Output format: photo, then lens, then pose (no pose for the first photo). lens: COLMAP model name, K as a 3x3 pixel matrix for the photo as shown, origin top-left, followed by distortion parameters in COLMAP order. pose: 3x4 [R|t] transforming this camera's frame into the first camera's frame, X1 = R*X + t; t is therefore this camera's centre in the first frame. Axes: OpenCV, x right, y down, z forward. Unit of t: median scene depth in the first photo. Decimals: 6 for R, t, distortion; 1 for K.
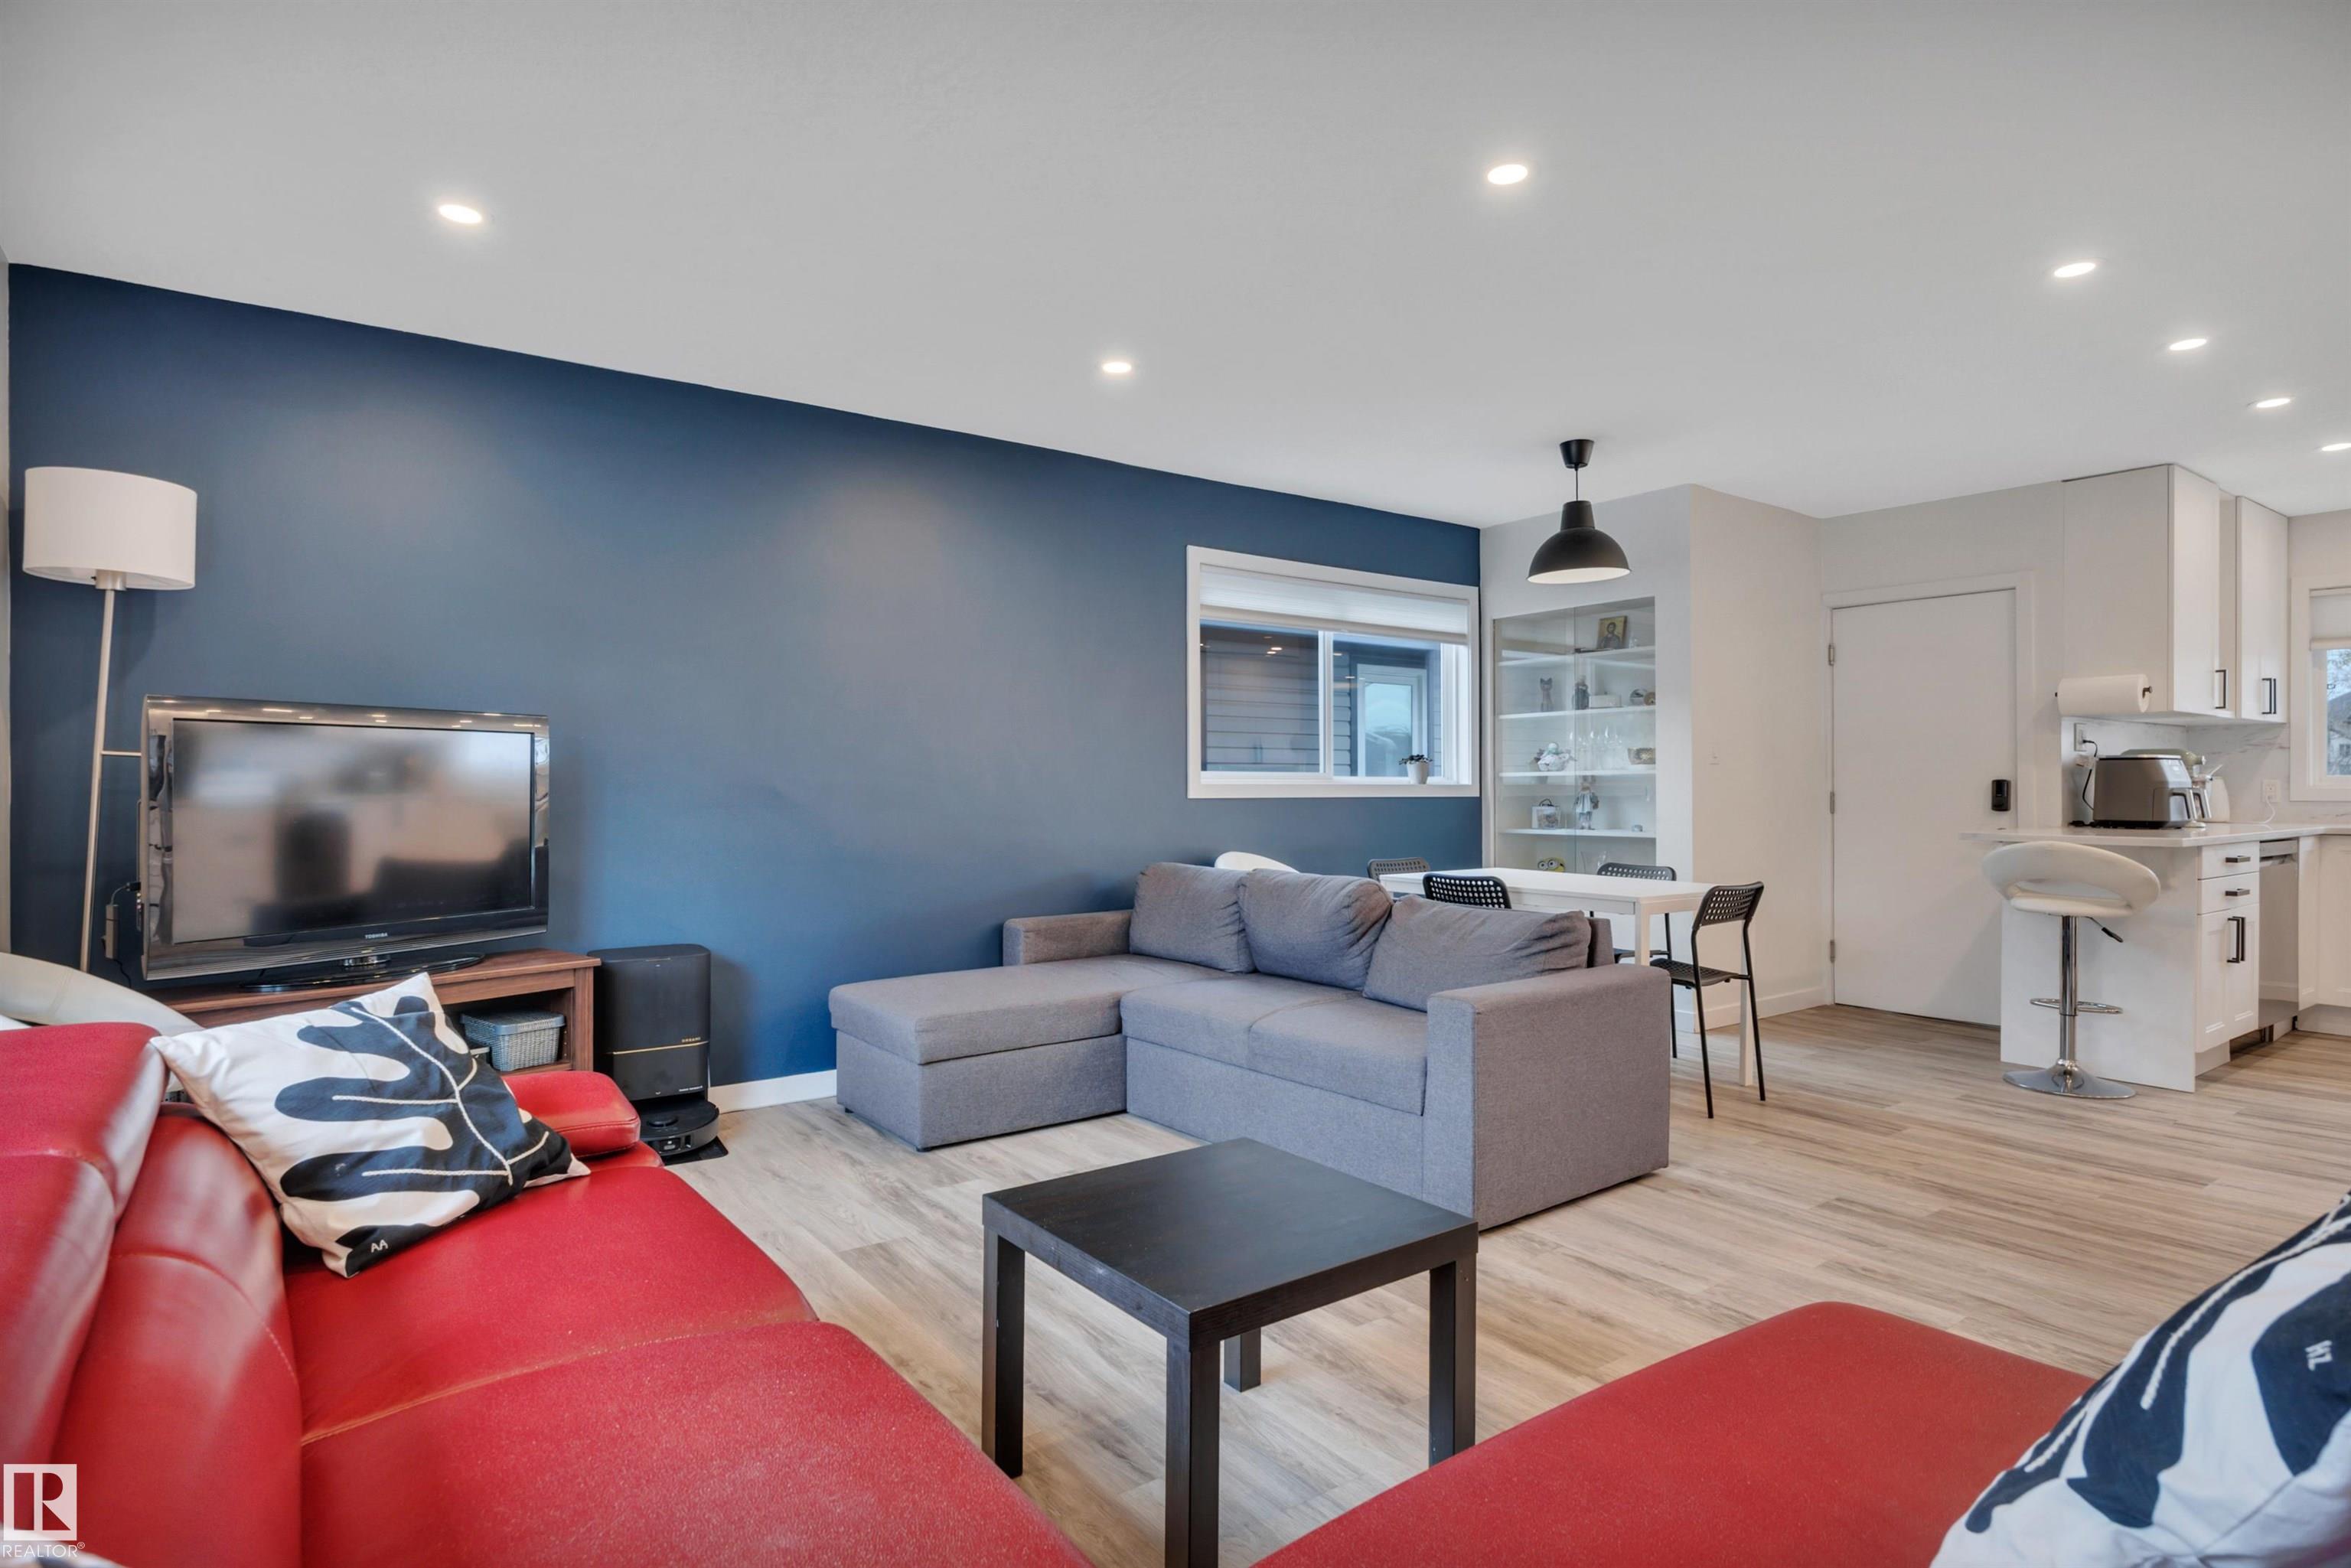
lens RADIAL K [[1241.6, 0, 1174.5], [0, 1241.6, 793.6], [0, 0, 1]] dist [-0.003666, -0.000732]
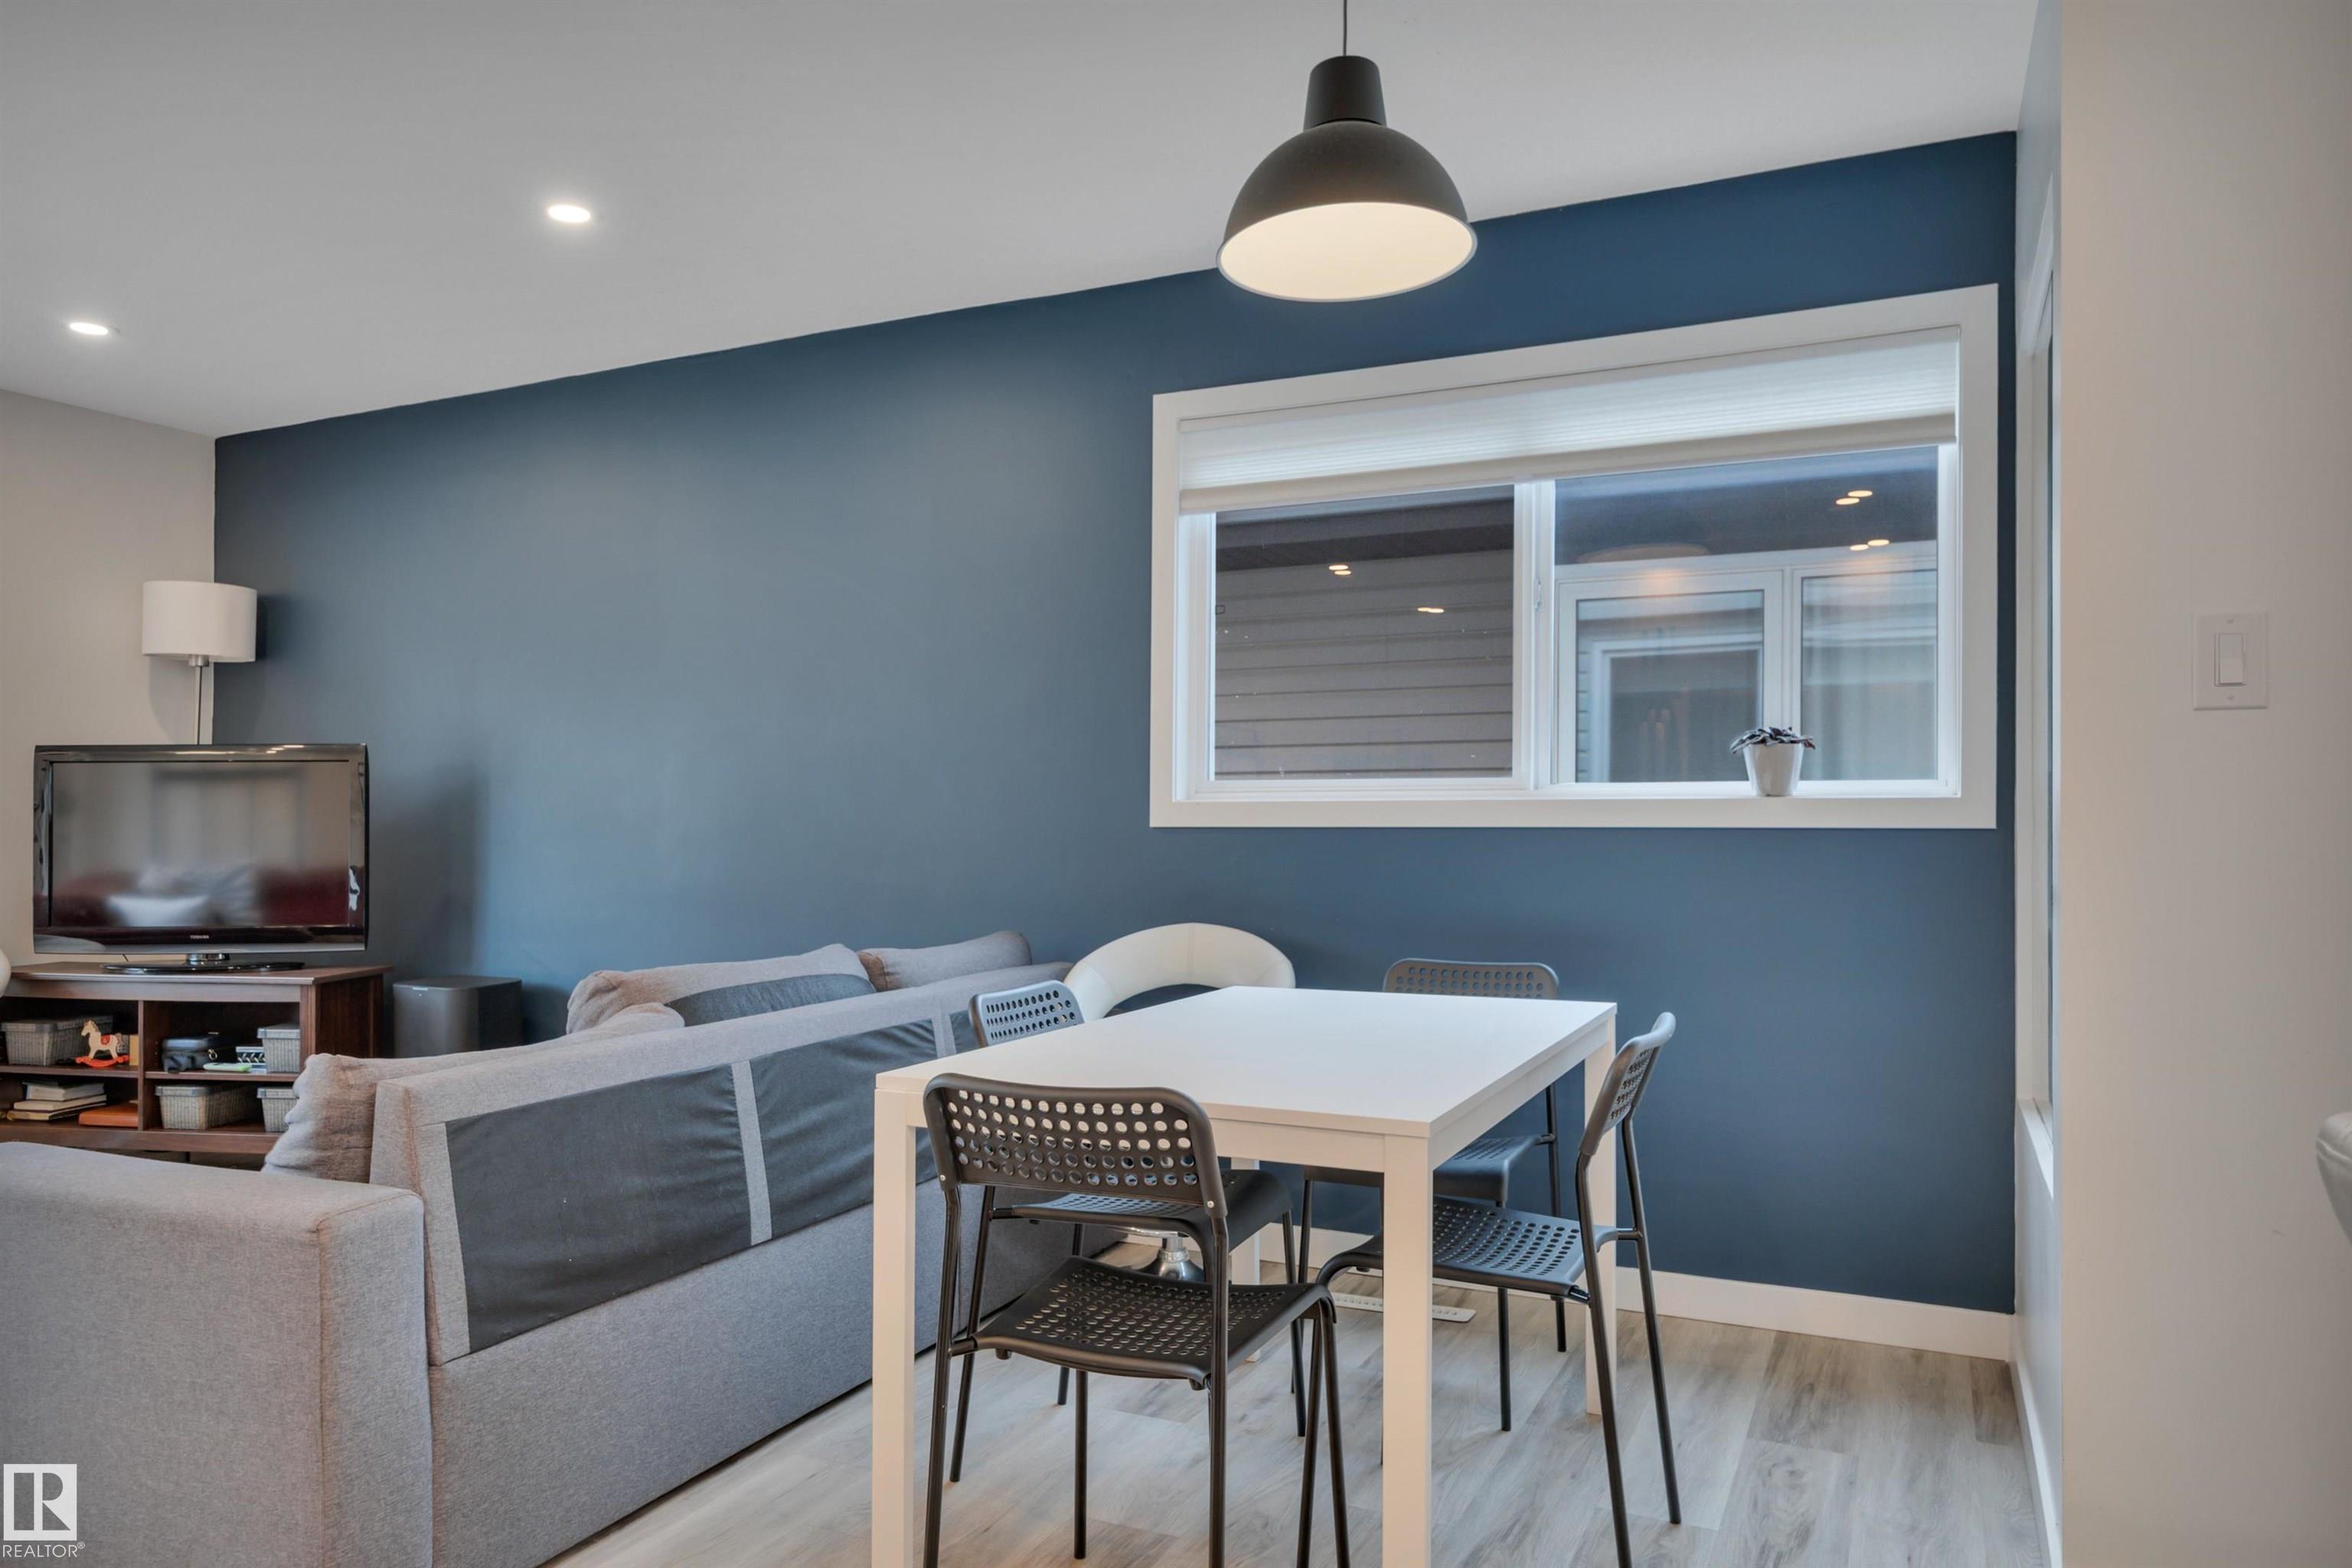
lens RADIAL K [[1547.8, 0, 1178.3], [0, 1547.8, 778.8], [0, 0, 1]] dist [-0.017807, -0.000888]
pose [[0.470837, -0.014851, -0.882095, 0.636085], [0.001947, 0.999873, -0.015794, -0.006934], [0.882218, 0.005719, 0.470806, 0.648054]]
